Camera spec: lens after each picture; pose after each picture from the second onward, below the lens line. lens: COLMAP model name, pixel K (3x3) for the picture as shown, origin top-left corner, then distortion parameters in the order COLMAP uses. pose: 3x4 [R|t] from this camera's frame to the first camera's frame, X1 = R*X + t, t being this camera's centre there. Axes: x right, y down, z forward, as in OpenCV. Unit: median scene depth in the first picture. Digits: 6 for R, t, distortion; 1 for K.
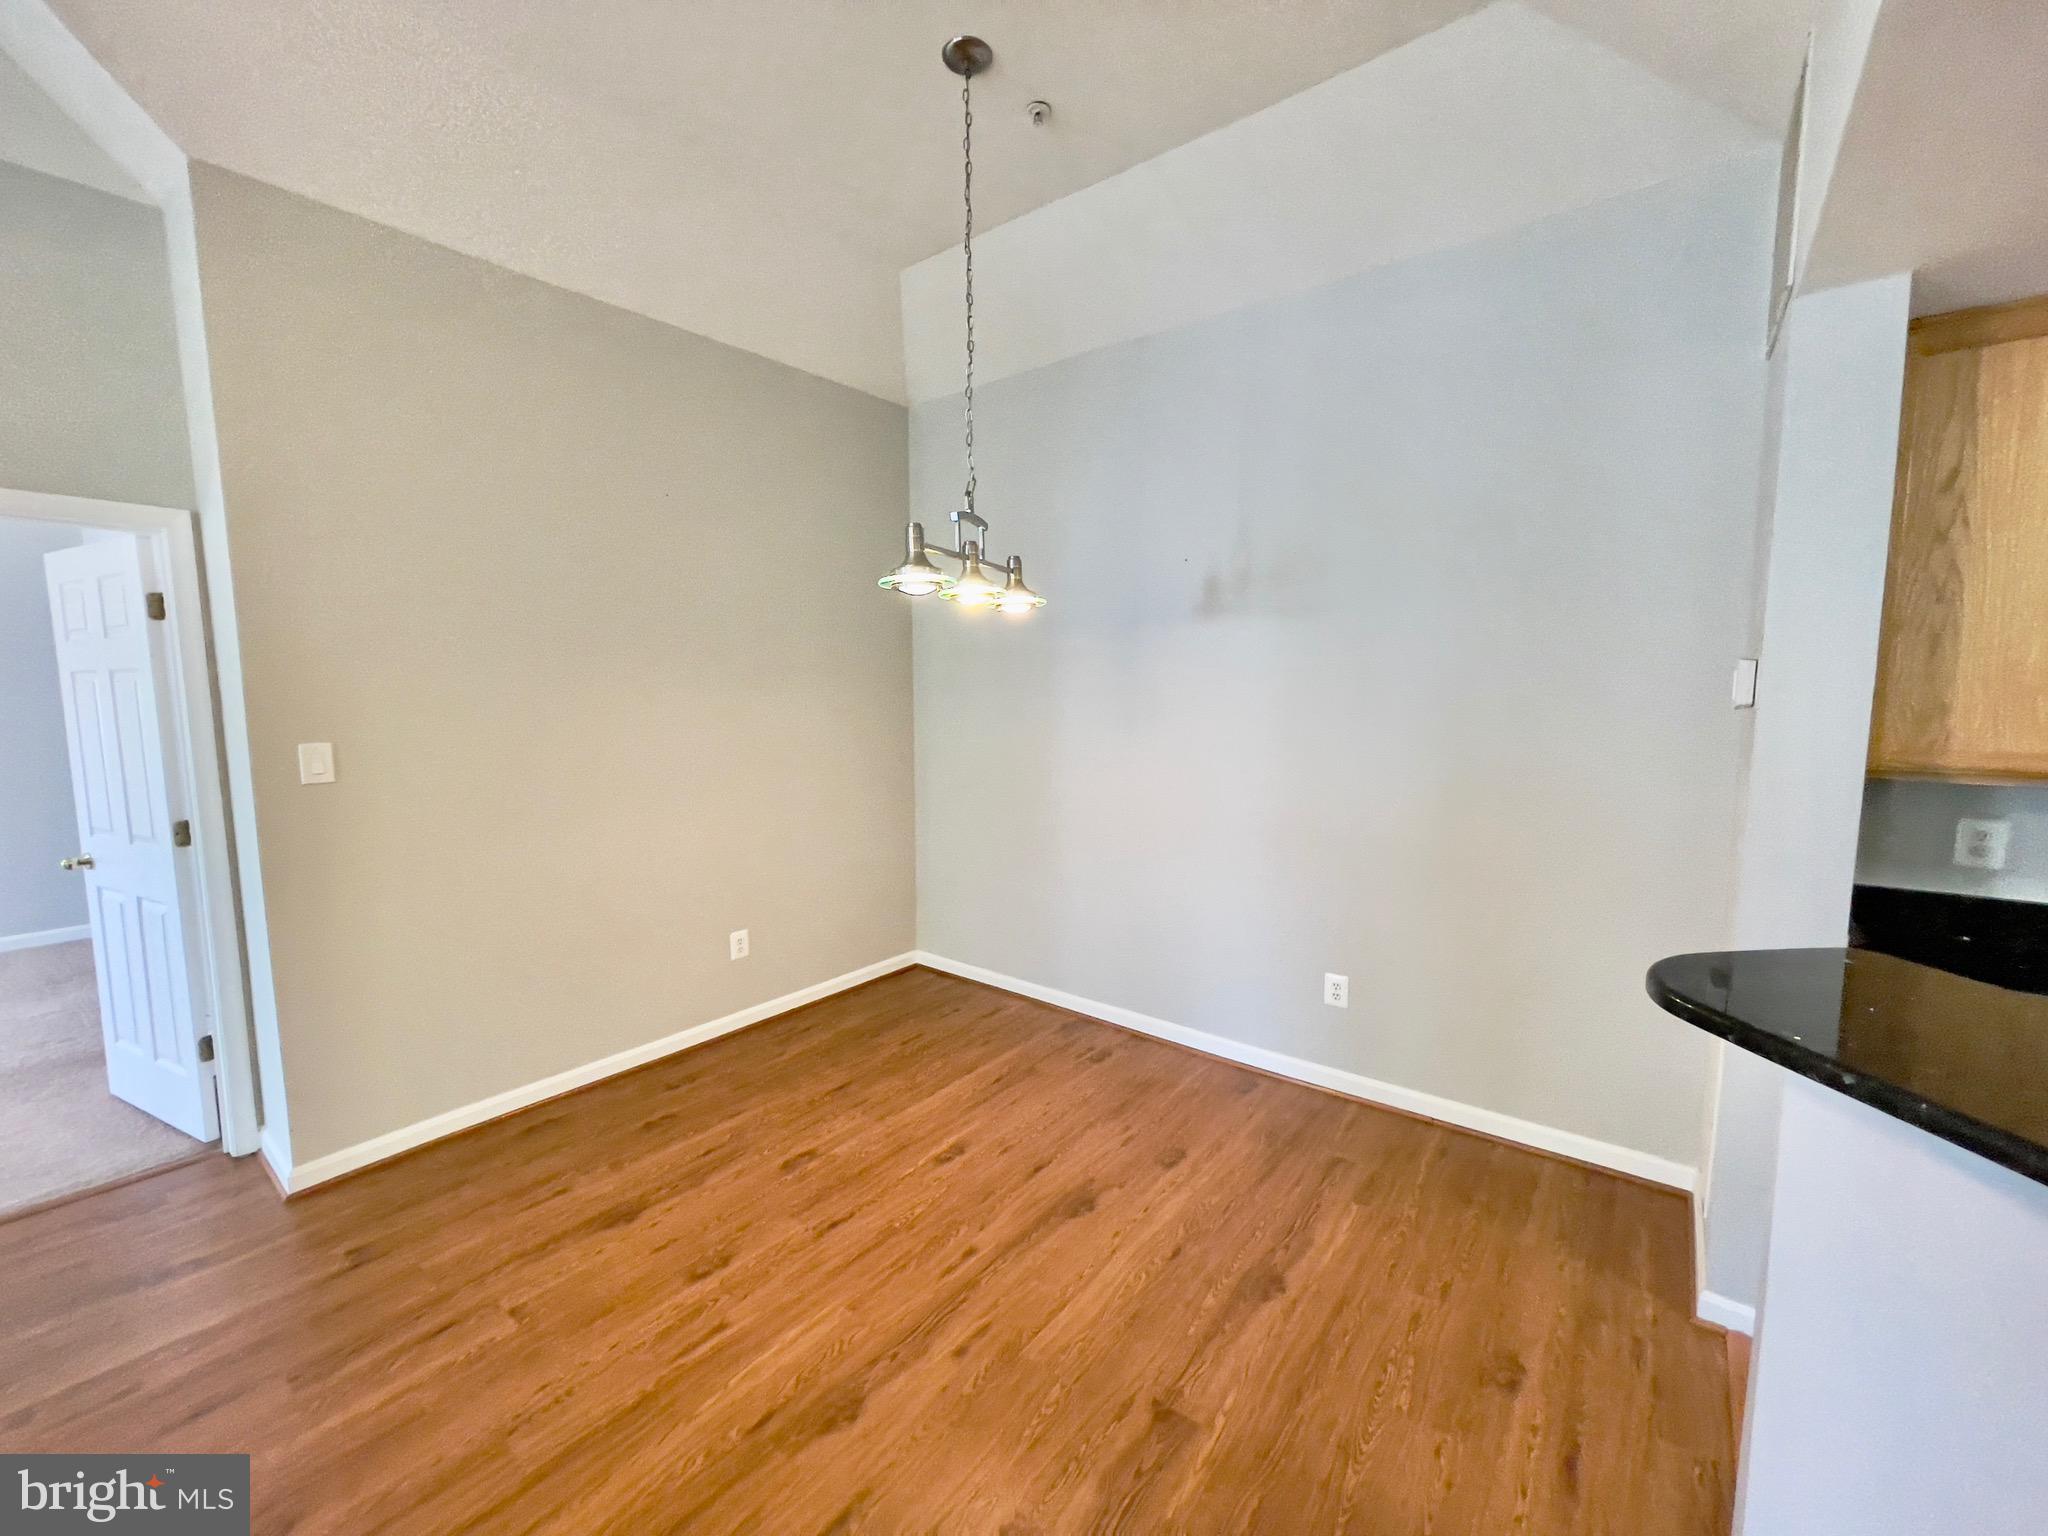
lens RADIAL K [[827.4, 0, 1023.3], [0, 827.4, 768.3], [0, 0, 1]] dist [0.002256, 0.000200]
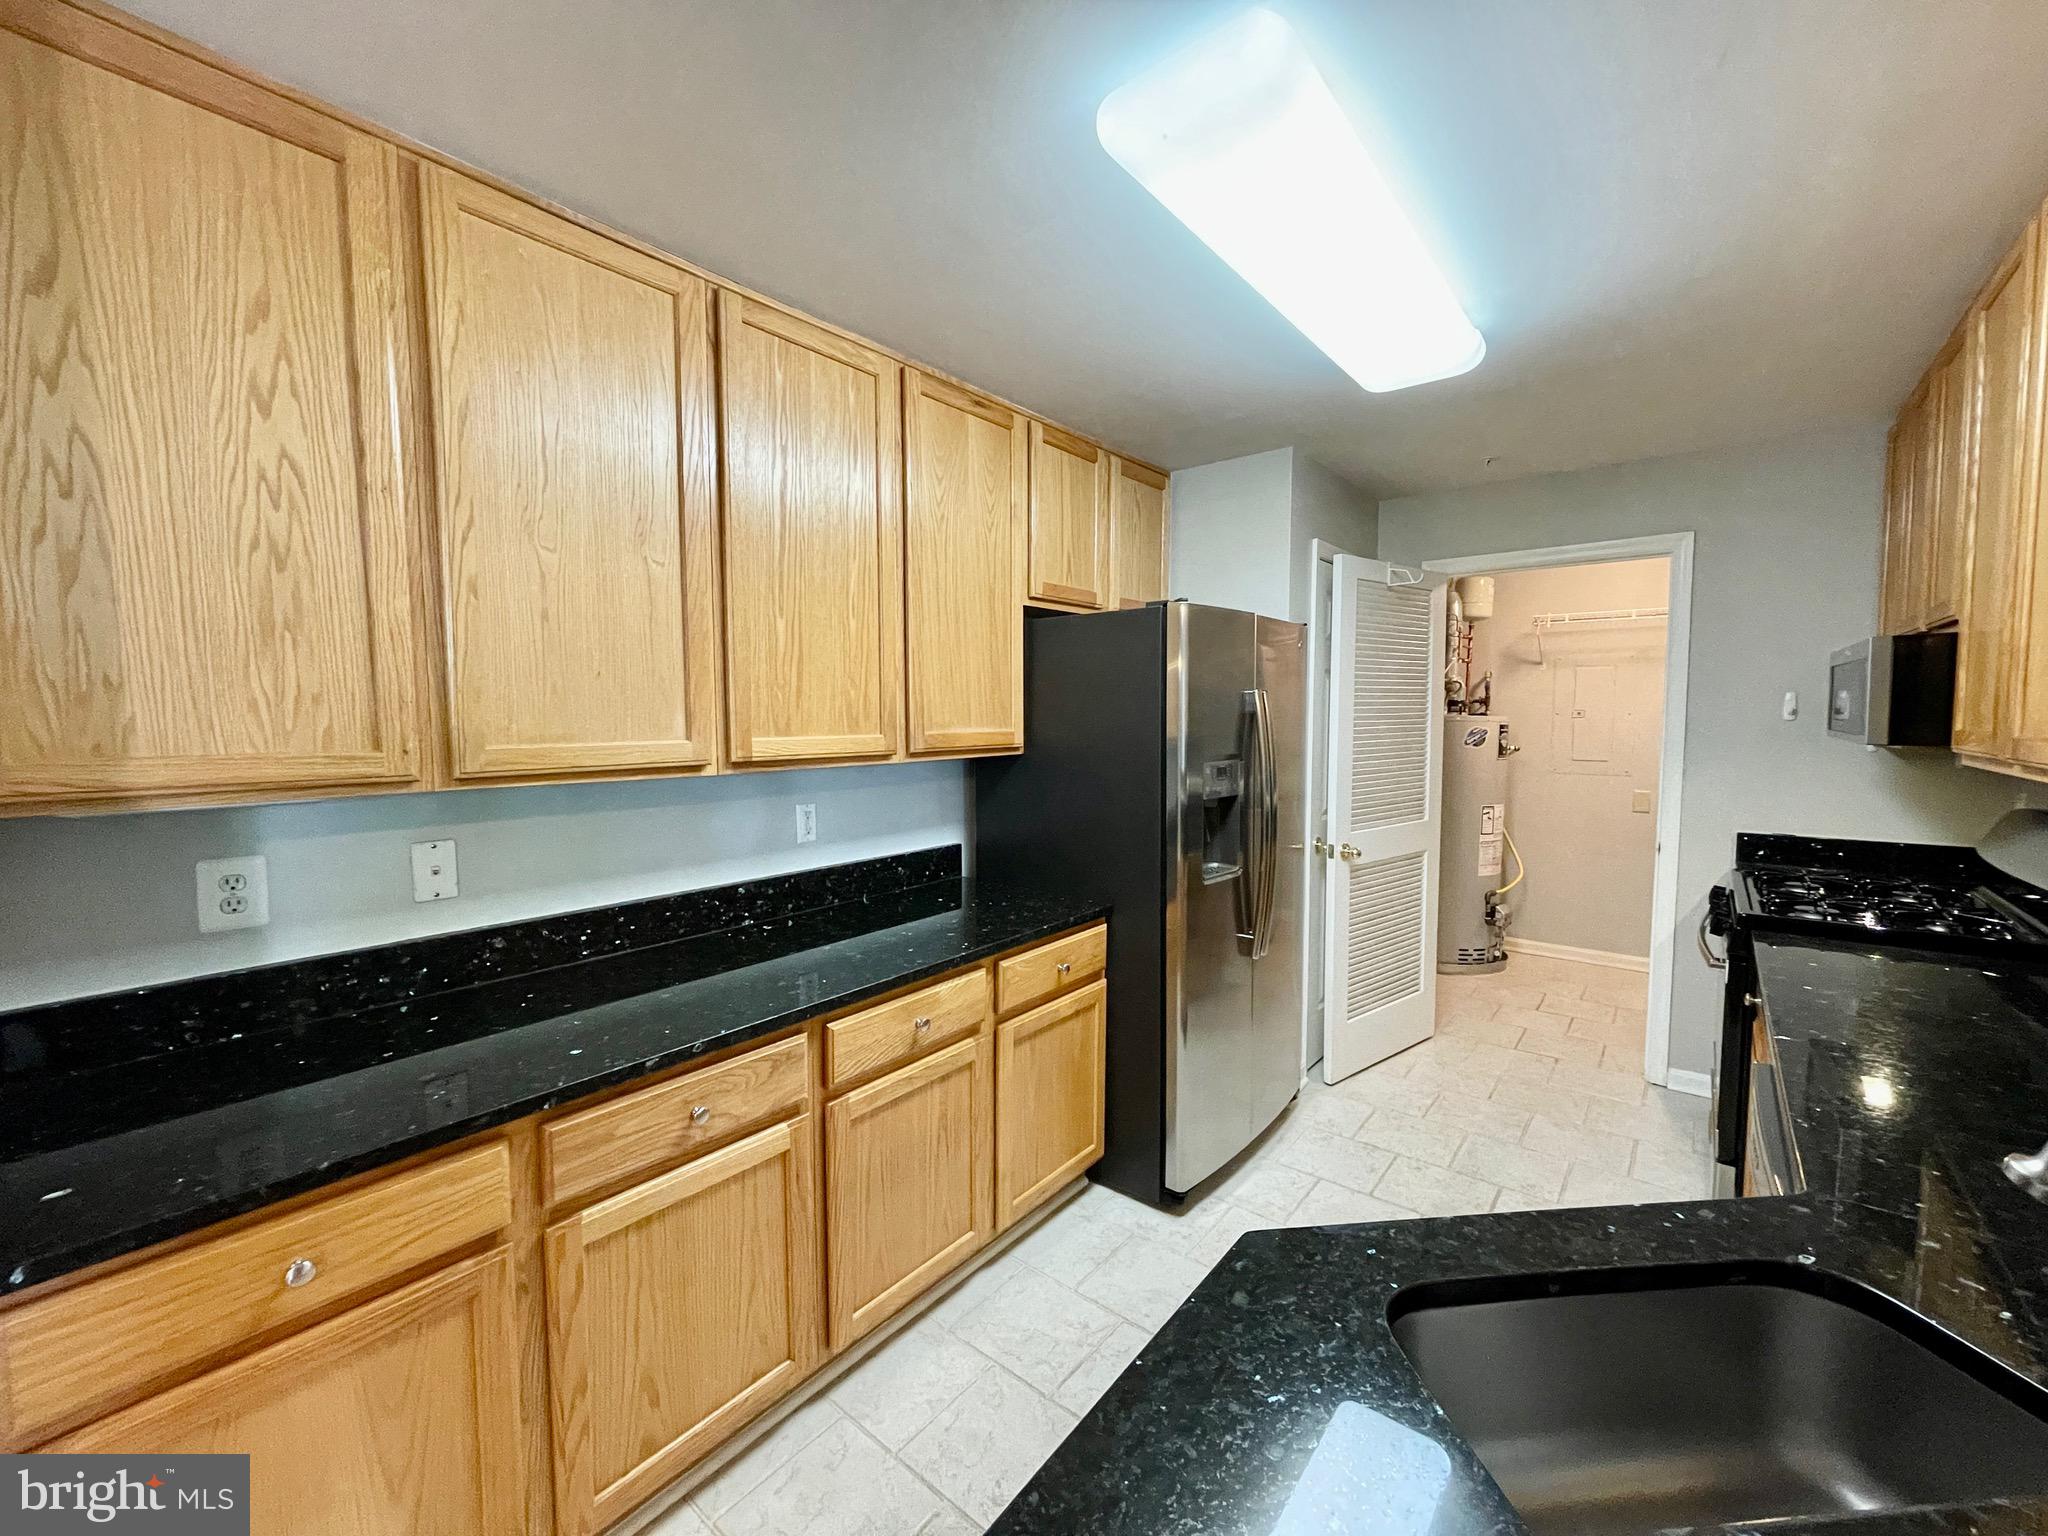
lens RADIAL K [[824.2, 0, 1021.0], [0, 824.2, 773.4], [0, 0, 1]] dist [0.002008, 0.000243]
pose [[0.025270, -0.071066, 0.997151, 0.511768], [0.109426, 0.991673, 0.067902, 0.018730], [-0.993674, 0.107398, 0.032836, 0.335356]]
